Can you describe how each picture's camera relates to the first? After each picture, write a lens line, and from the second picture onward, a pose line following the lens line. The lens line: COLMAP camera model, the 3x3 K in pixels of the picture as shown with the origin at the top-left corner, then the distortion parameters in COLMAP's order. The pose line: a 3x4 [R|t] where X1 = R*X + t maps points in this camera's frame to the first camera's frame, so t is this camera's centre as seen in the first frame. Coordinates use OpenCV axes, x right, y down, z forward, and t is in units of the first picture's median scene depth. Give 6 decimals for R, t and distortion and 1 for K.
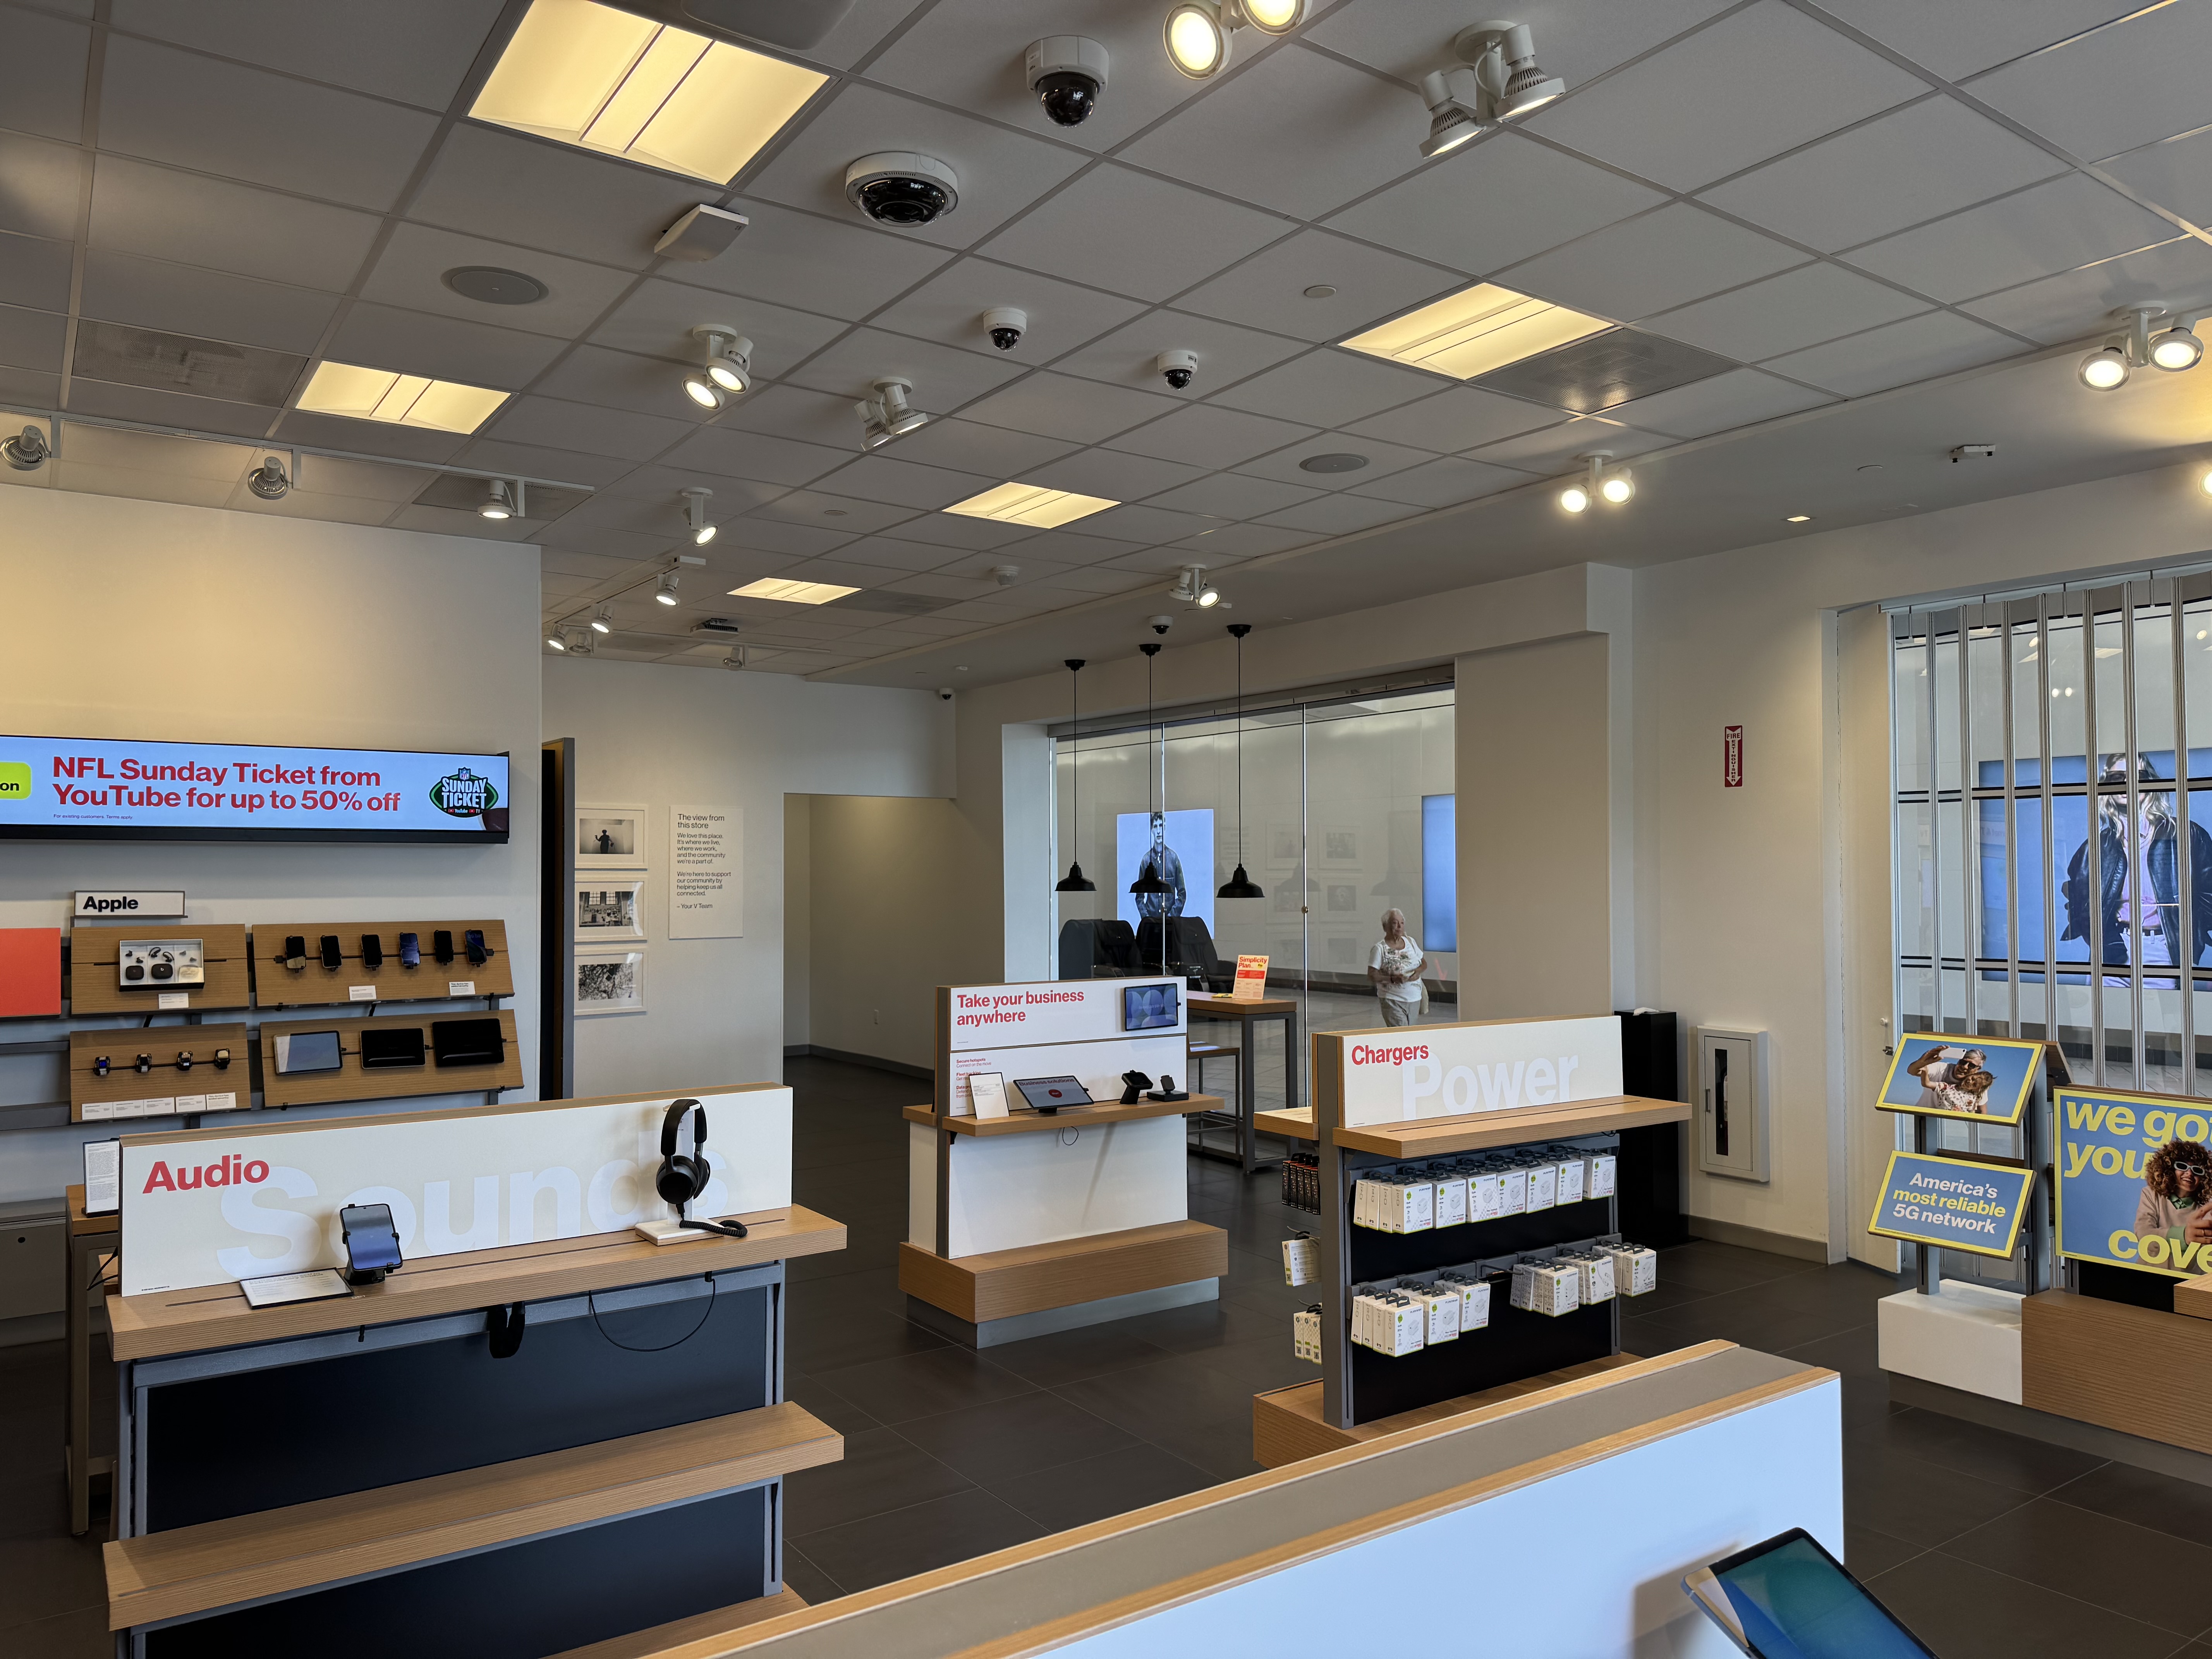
lens RADIAL K [[1525.2, 0, 1109.0], [0, 1525.2, 853.0], [0, 0, 1]] dist [0.045635, -0.041823]
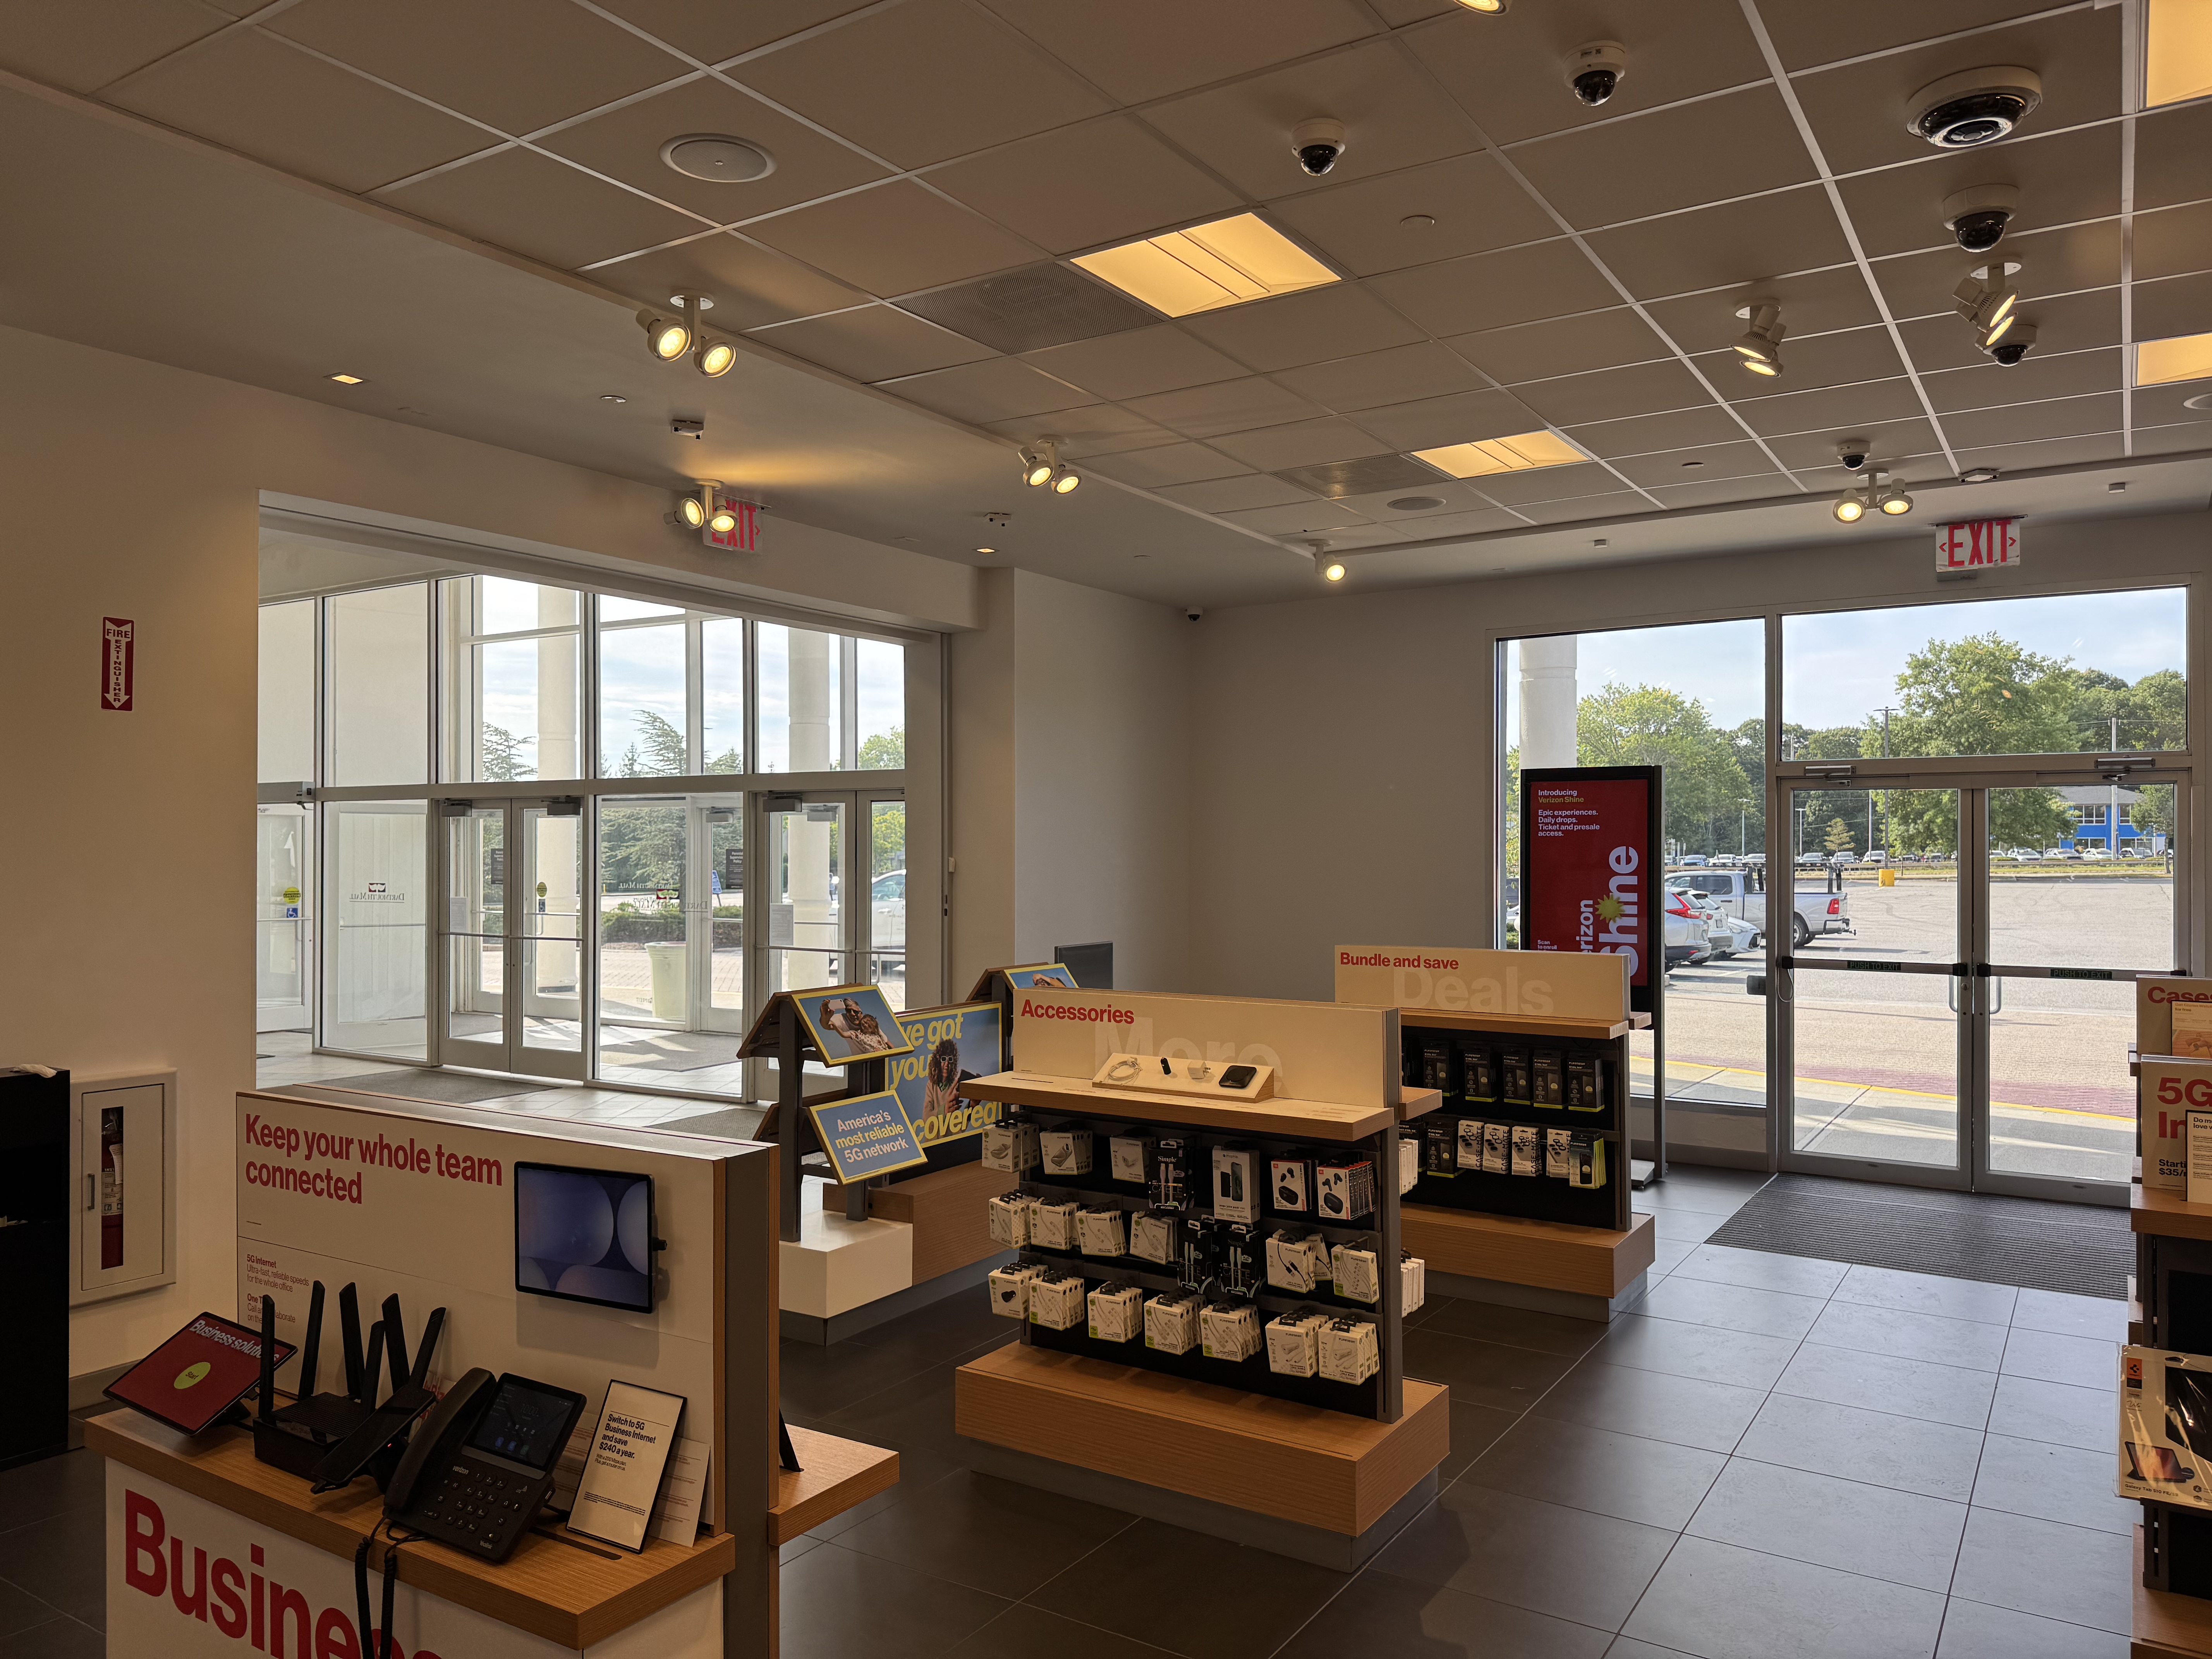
lens RADIAL K [[1525.2, 0, 1115.7], [0, 1525.2, 849.4], [0, 0, 1]] dist [0.045635, -0.041823]
pose [[-0.374273, -0.000472, 0.927319, -0.550012], [-0.012652, 0.999909, -0.004597, 0.021670], [-0.927232, -0.013453, -0.374245, 1.247280]]
